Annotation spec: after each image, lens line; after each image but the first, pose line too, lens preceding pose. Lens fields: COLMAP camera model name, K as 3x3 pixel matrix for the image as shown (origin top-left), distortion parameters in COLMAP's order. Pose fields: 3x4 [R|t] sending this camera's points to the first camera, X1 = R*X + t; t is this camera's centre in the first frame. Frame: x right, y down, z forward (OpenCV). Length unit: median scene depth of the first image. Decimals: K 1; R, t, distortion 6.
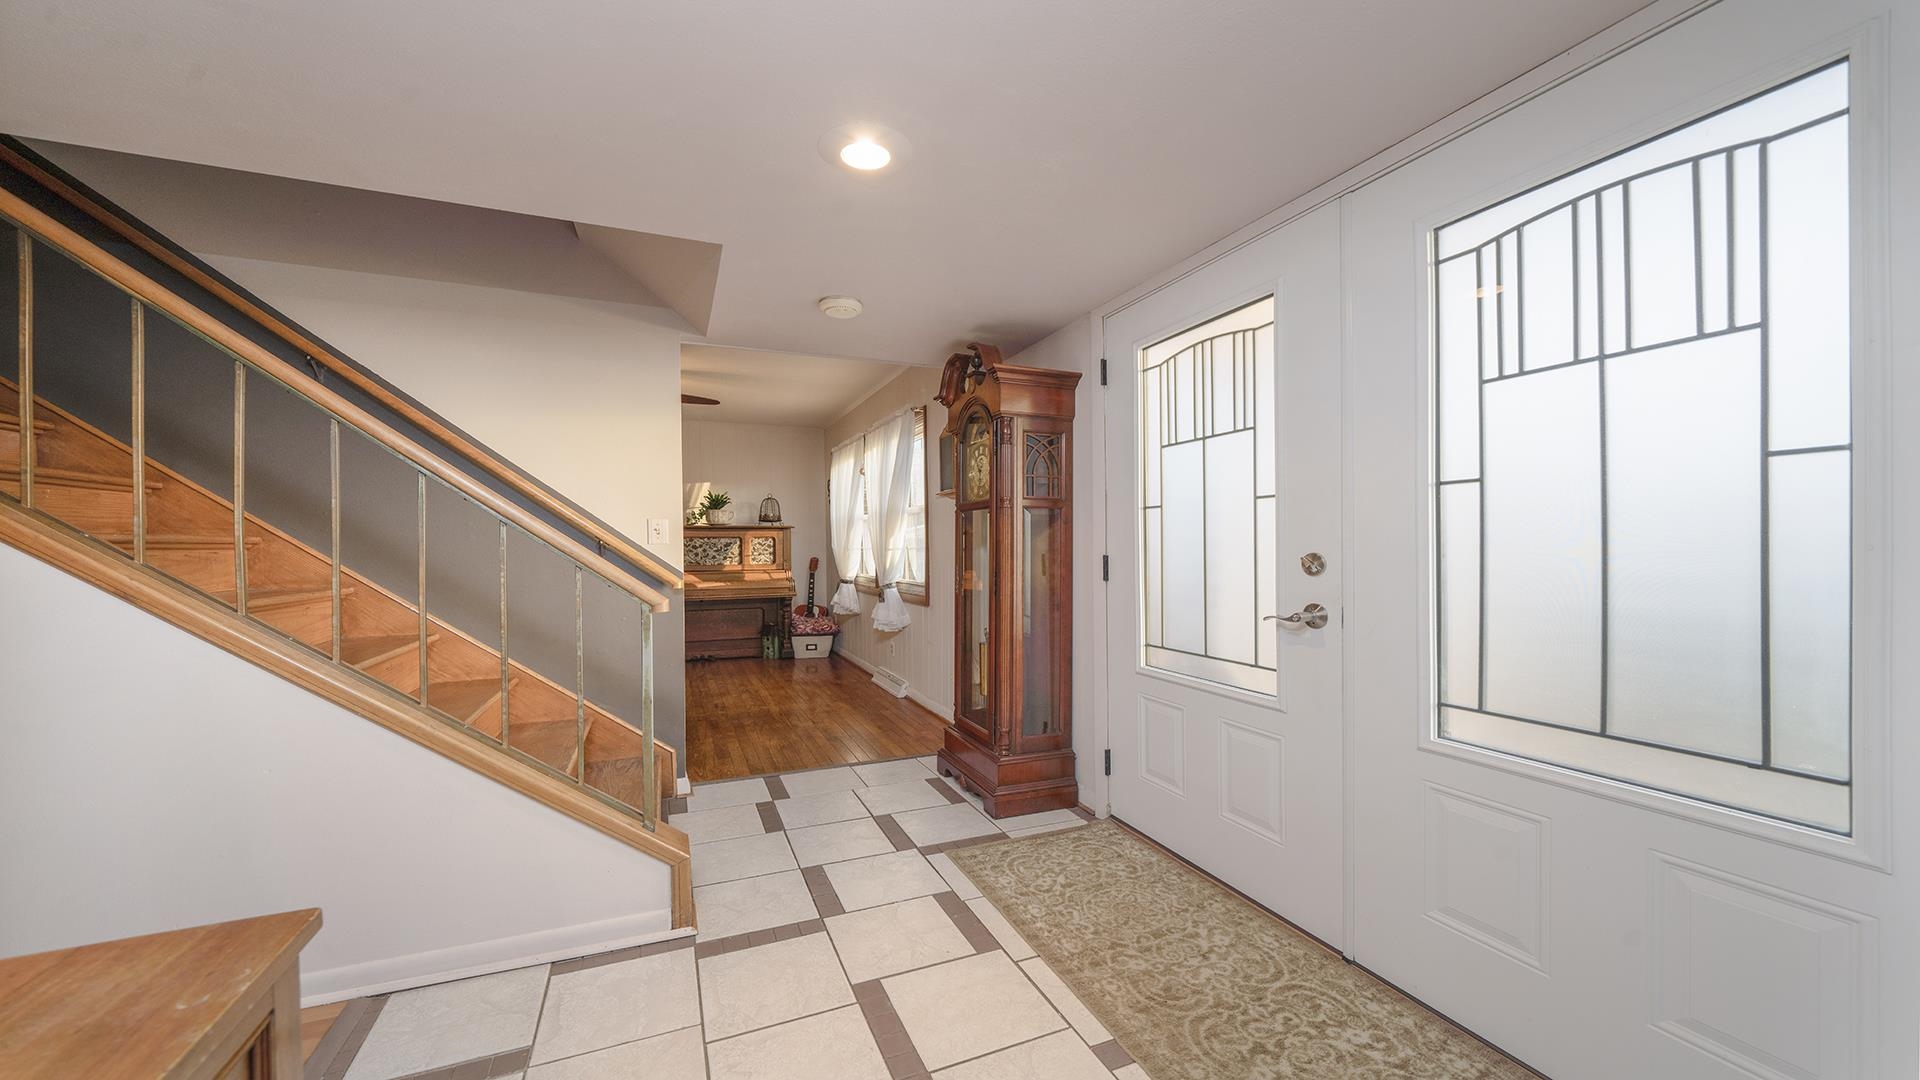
lens RADIAL K [[705.2, 0, 948.0], [0, 705.2, 542.8], [0, 0, 1]] dist [0.000106, 0.000268]
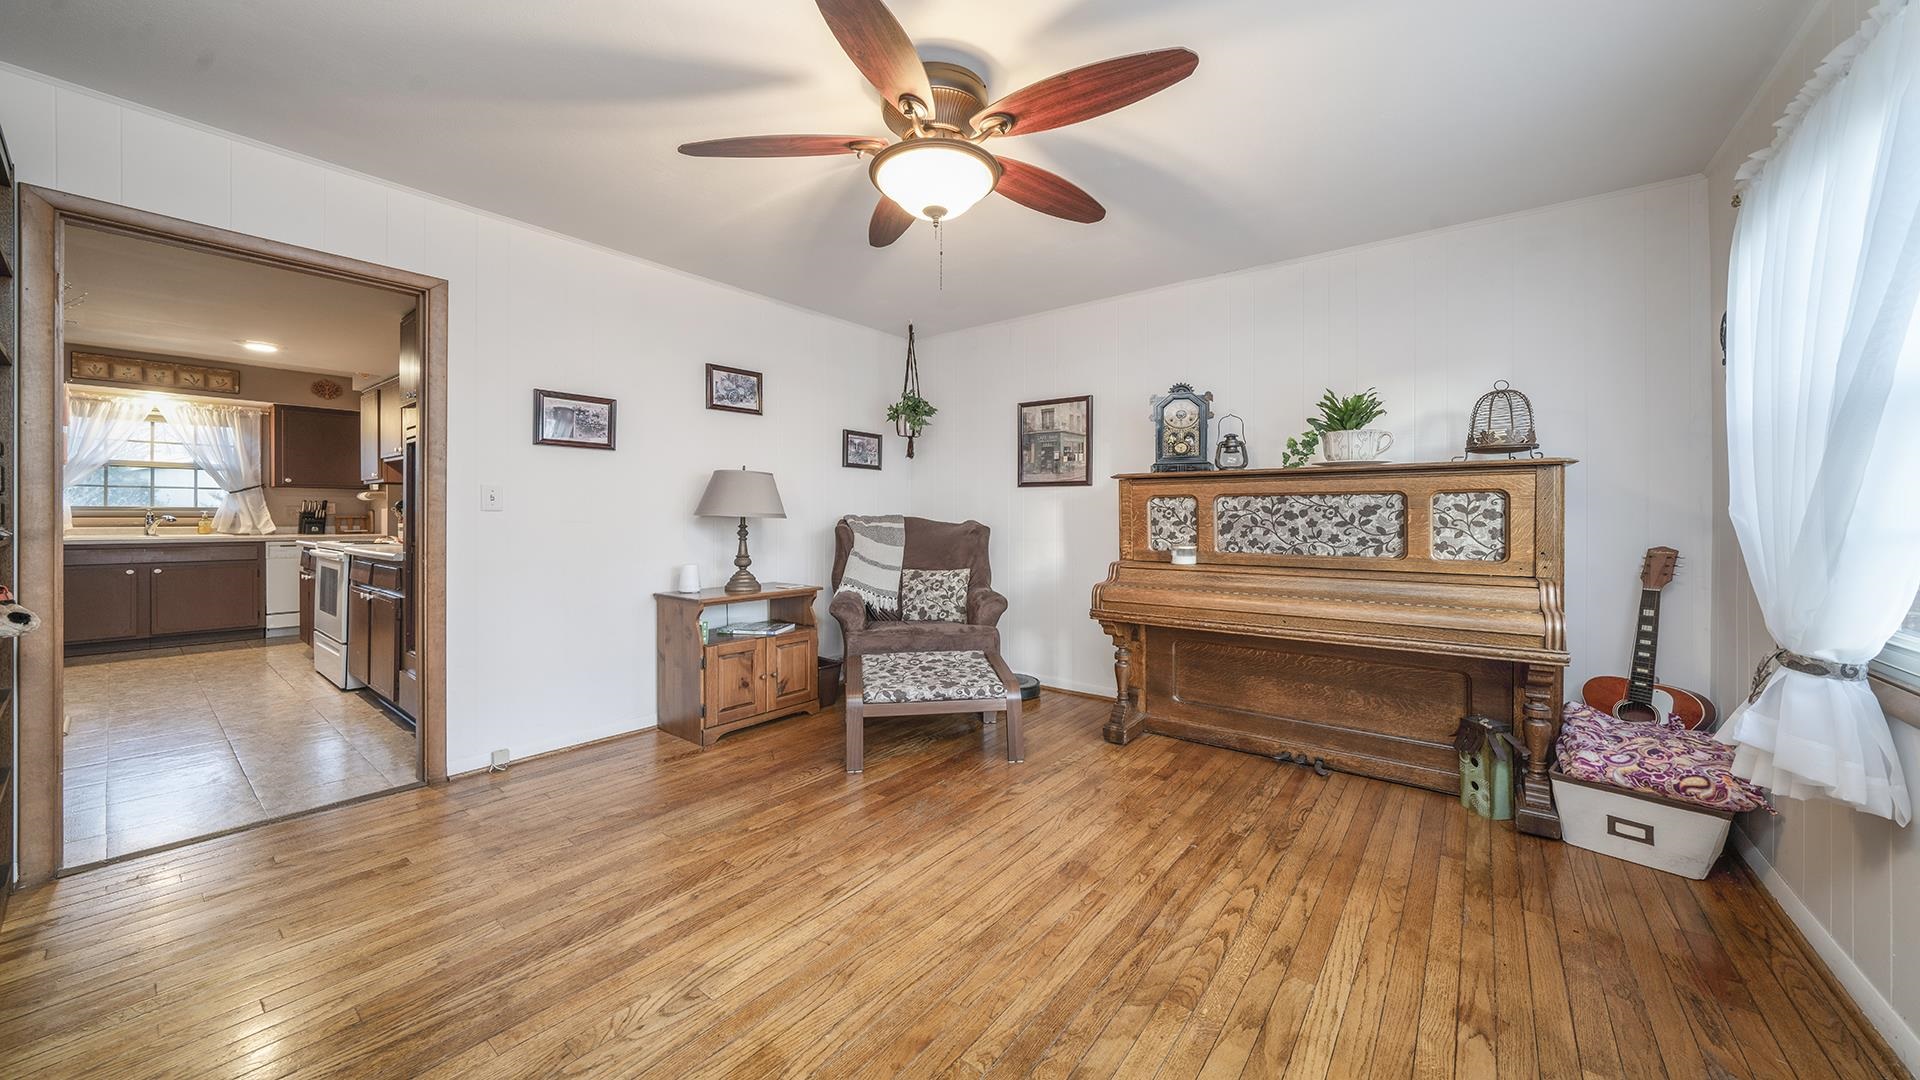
lens RADIAL K [[663.8, 0, 973.0], [0, 663.8, 519.0], [0, 0, 1]] dist [-0.009519, 0.000105]
pose [[0.512055, 0.011319, -0.858878, -0.089730], [-0.005270, 0.999936, 0.010036, 0.005276], [0.858937, -0.000612, 0.512082, 0.575269]]
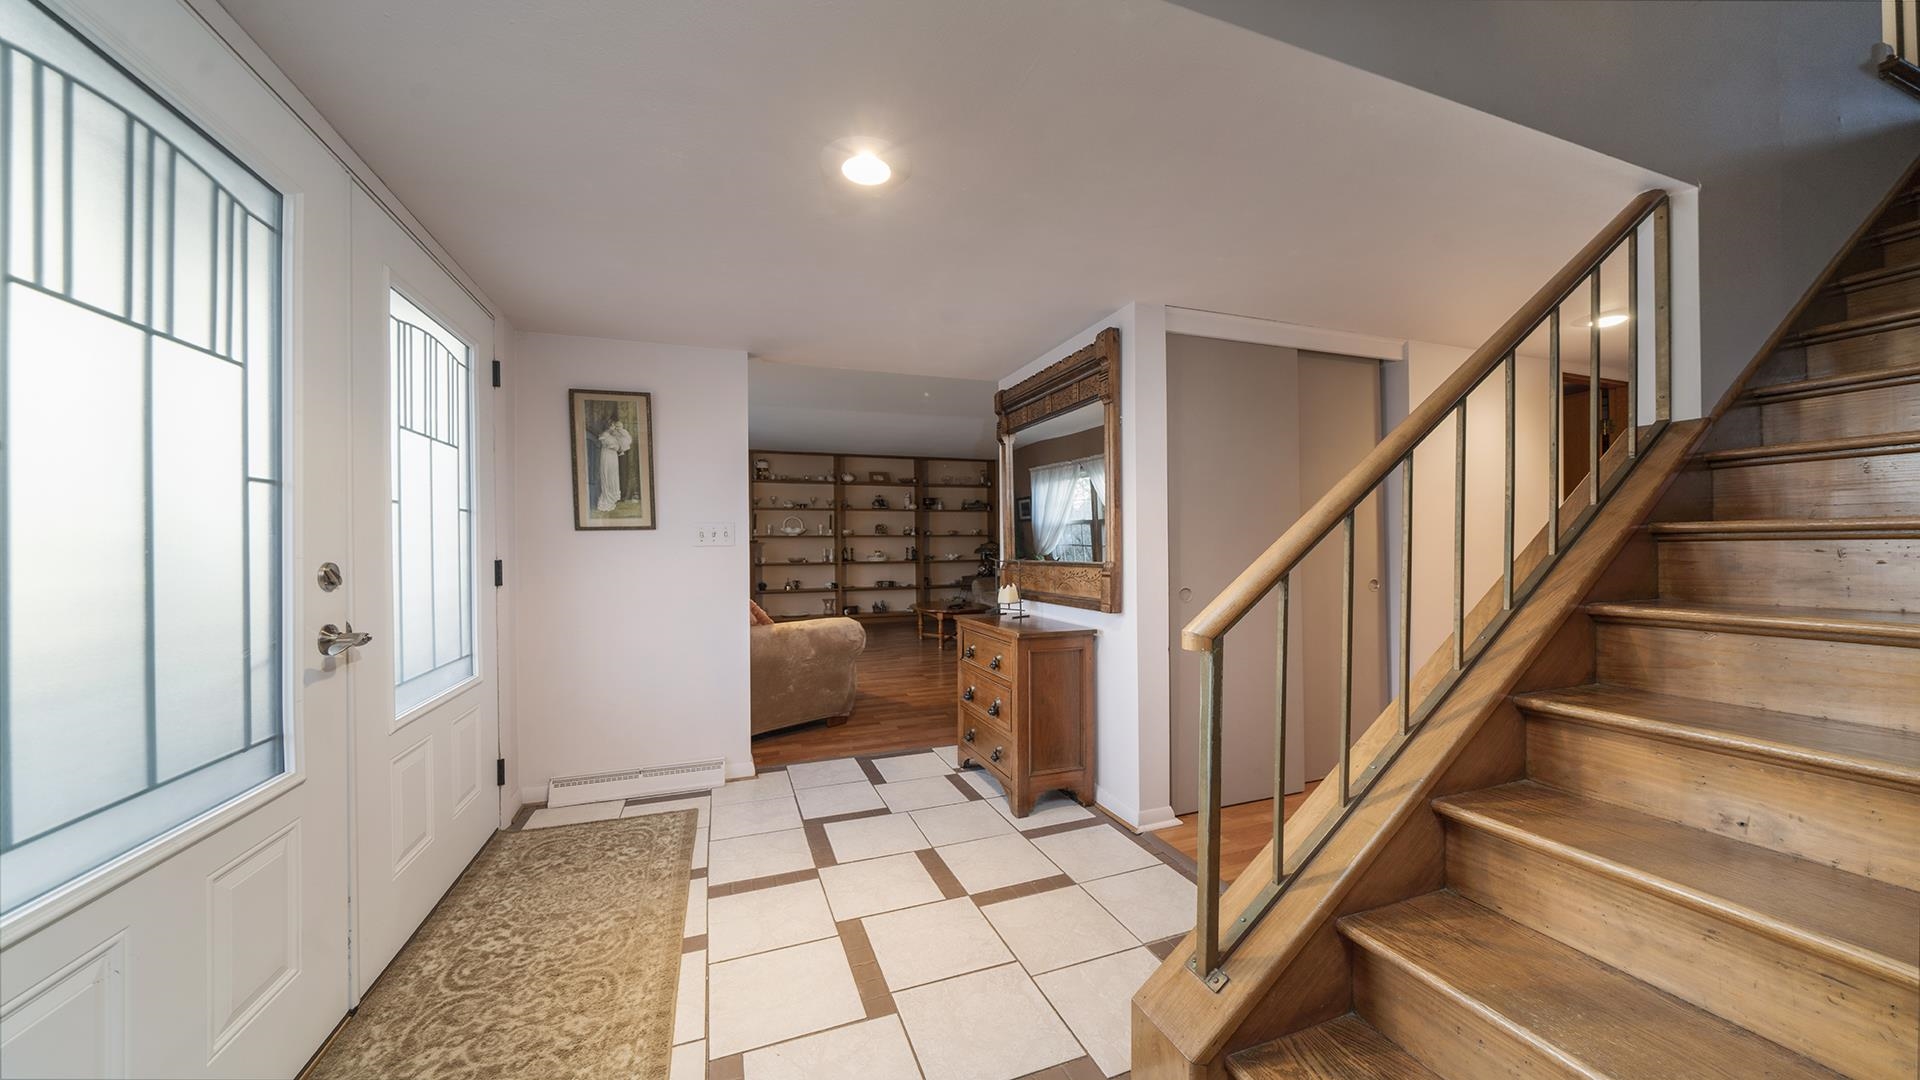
lens RADIAL K [[658.6, 0, 949.0], [0, 658.6, 541.6], [0, 0, 1]] dist [-0.001429, -0.000042]
pose [[-0.998956, 0.016301, 0.042684, -0.285311], [0.016007, 0.999846, -0.007221, 0.007260], [-0.042795, -0.006531, -0.999063, 2.114959]]
